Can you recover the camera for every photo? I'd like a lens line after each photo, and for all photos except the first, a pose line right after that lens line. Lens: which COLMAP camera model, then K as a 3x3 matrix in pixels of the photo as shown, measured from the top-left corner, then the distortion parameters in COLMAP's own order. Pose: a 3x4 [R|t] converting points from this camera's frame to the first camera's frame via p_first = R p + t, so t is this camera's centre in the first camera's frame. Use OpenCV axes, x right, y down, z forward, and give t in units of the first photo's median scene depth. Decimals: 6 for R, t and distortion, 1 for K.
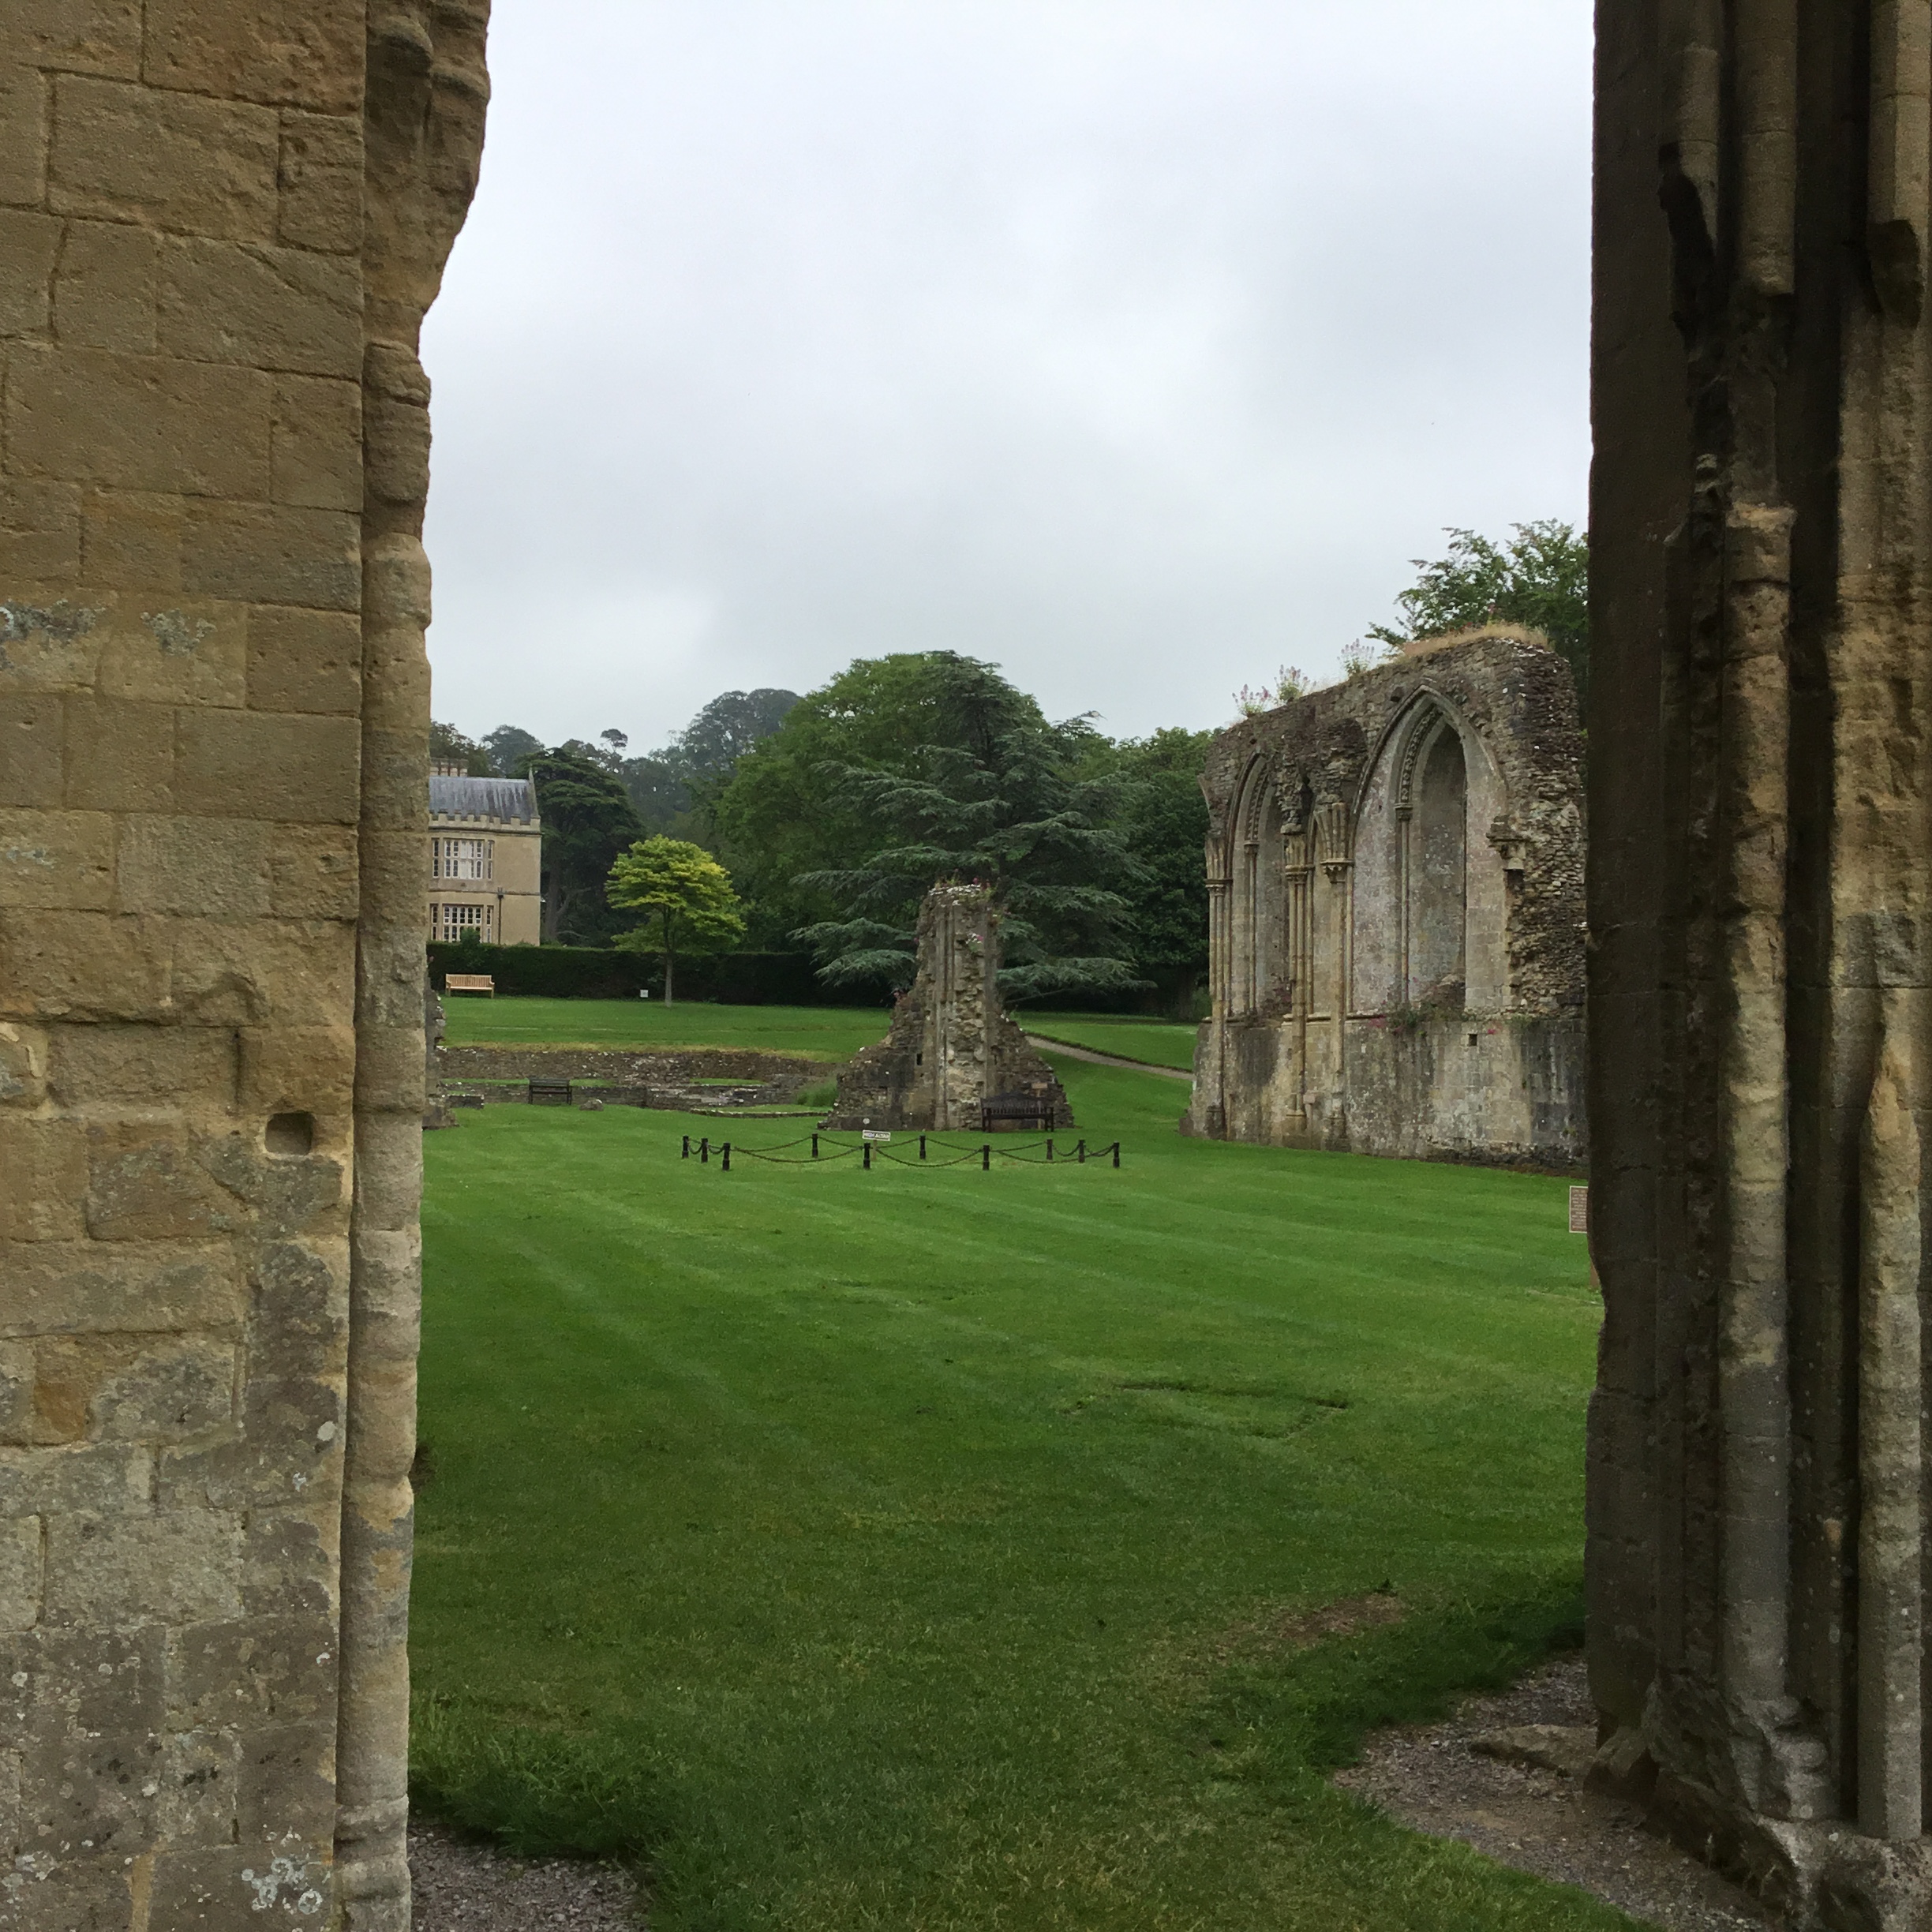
lens RADIAL K [[2294.0, 0, 999.4], [0, 2294.0, 964.2], [0, 0, 1]] dist [0.155899, -0.325710]
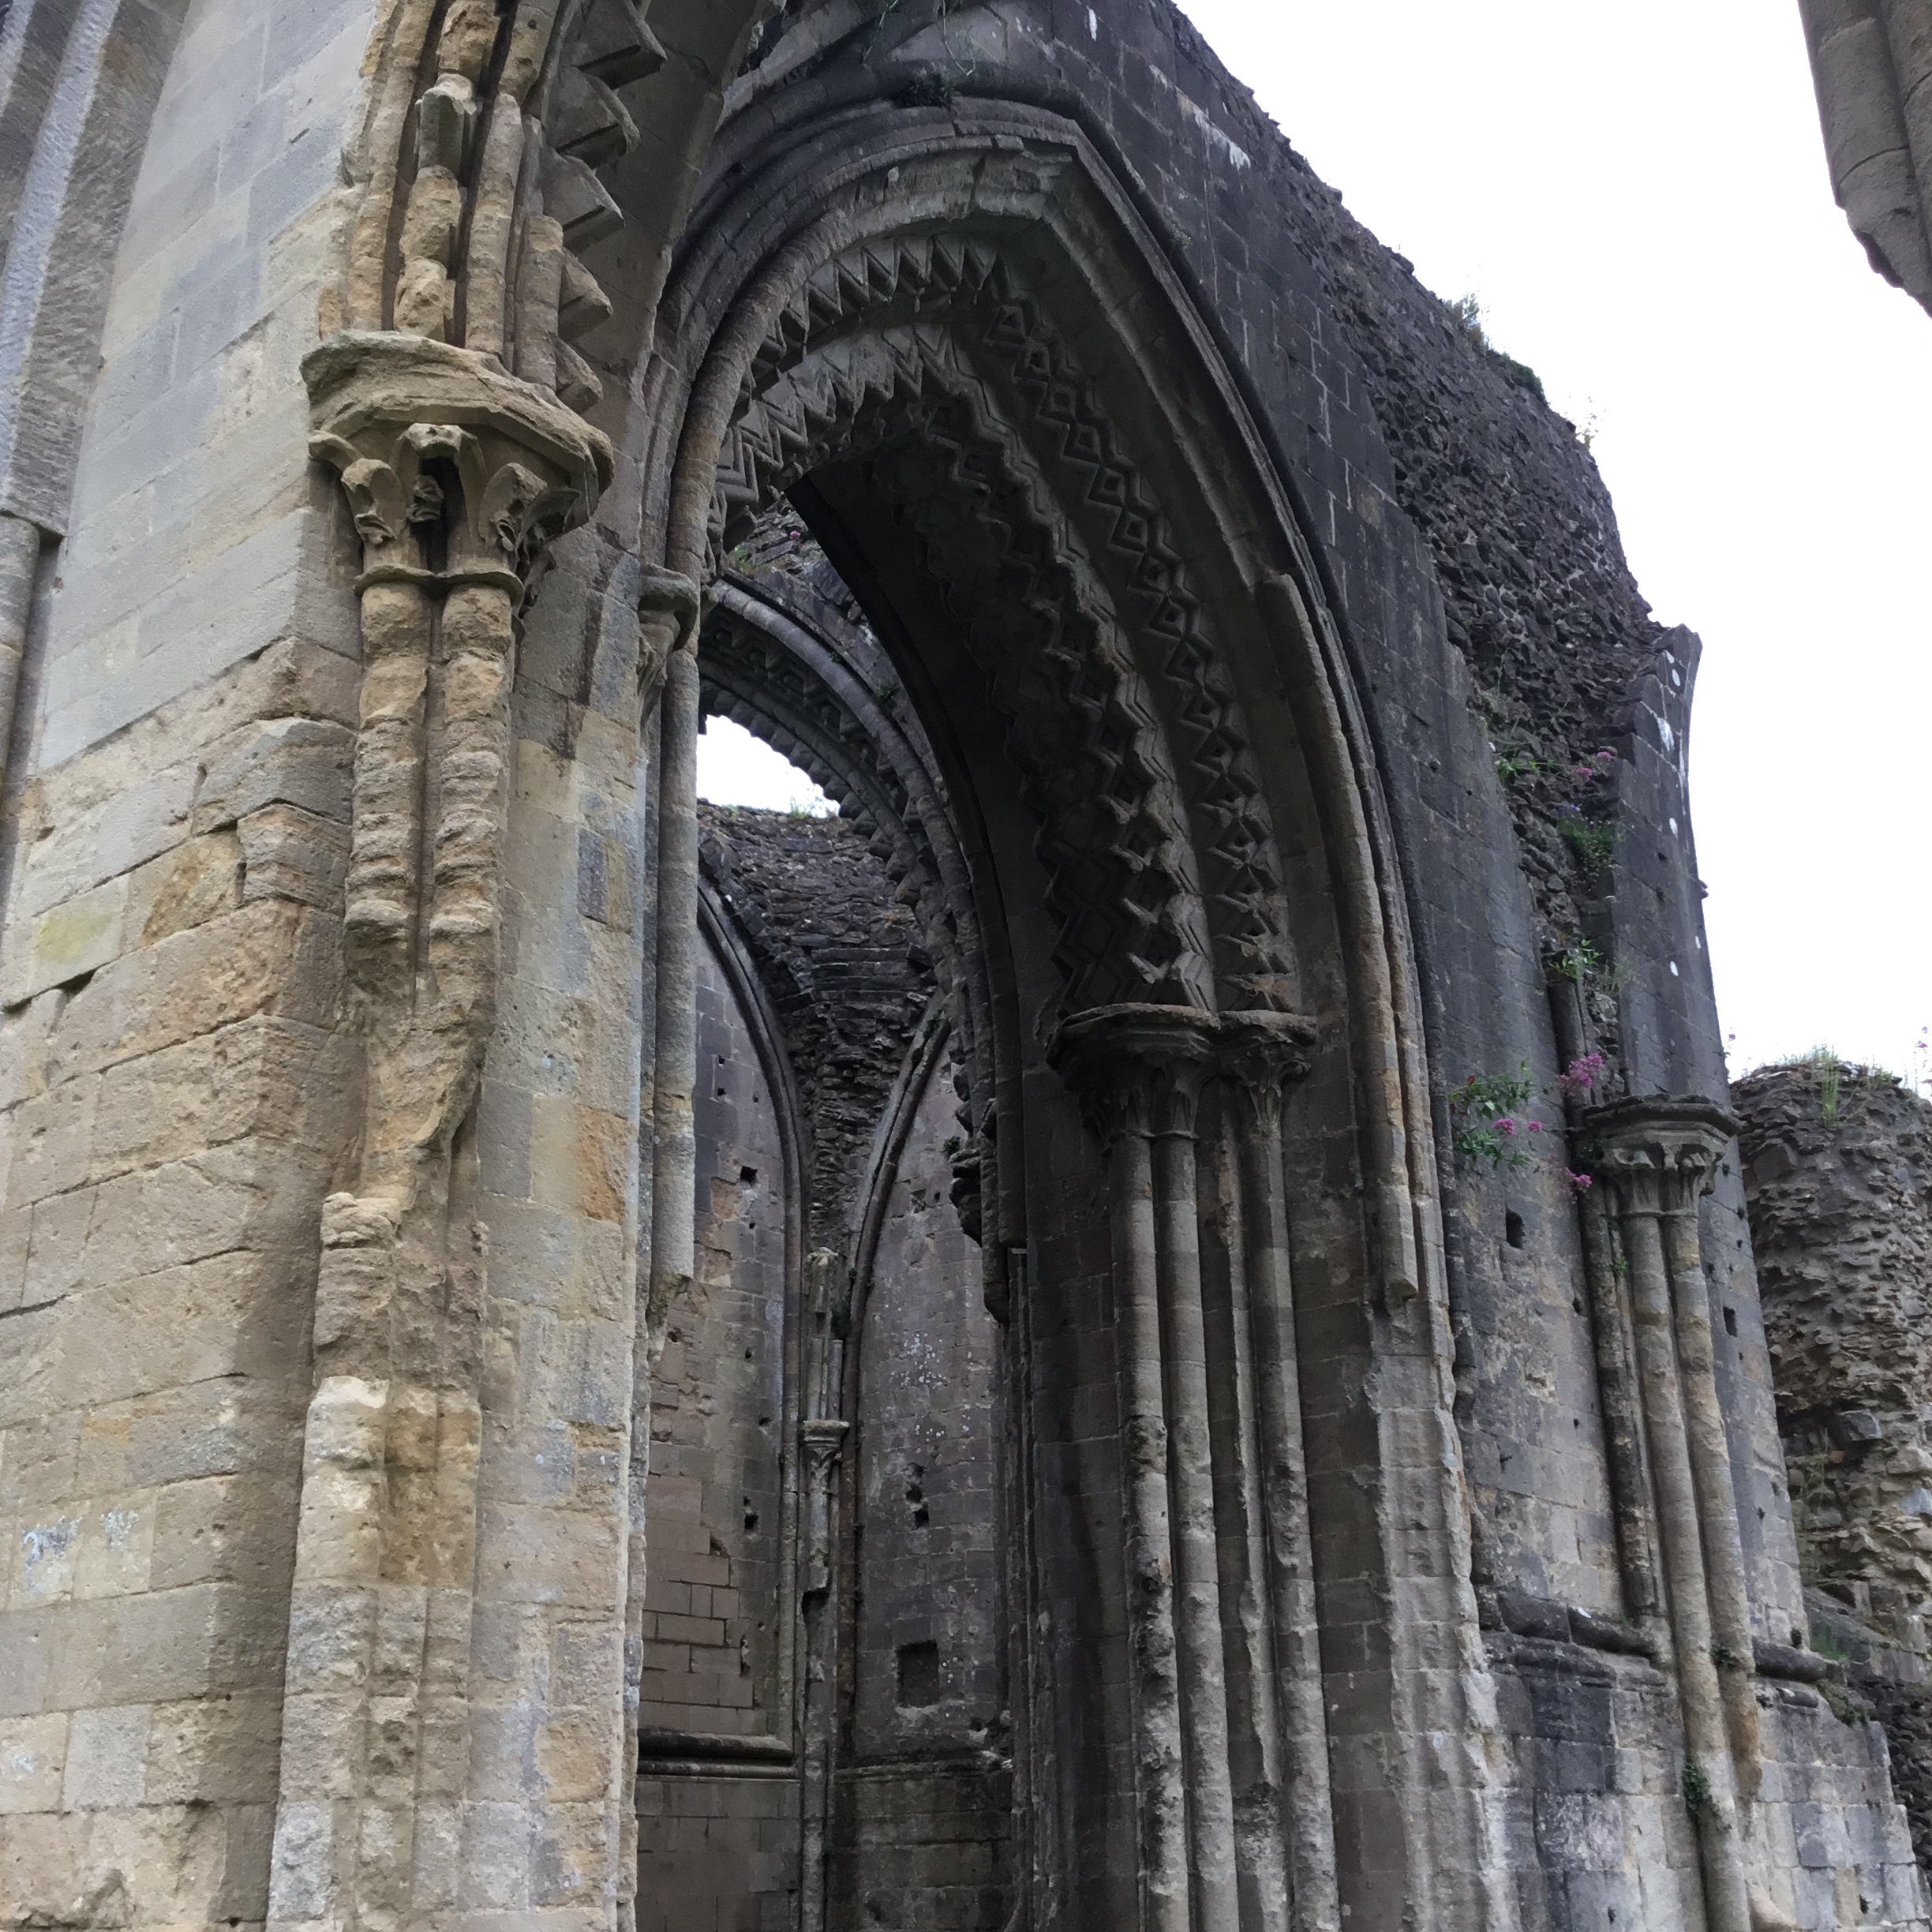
lens RADIAL K [[2294.0, 0, 999.4], [0, 2294.0, 964.2], [0, 0, 1]] dist [0.155899, -0.325710]
pose [[0.521481, -0.343383, -0.781119, 0.580746], [0.062729, 0.928400, -0.366250, 0.025577], [0.850954, 0.141994, 0.505682, 0.573526]]
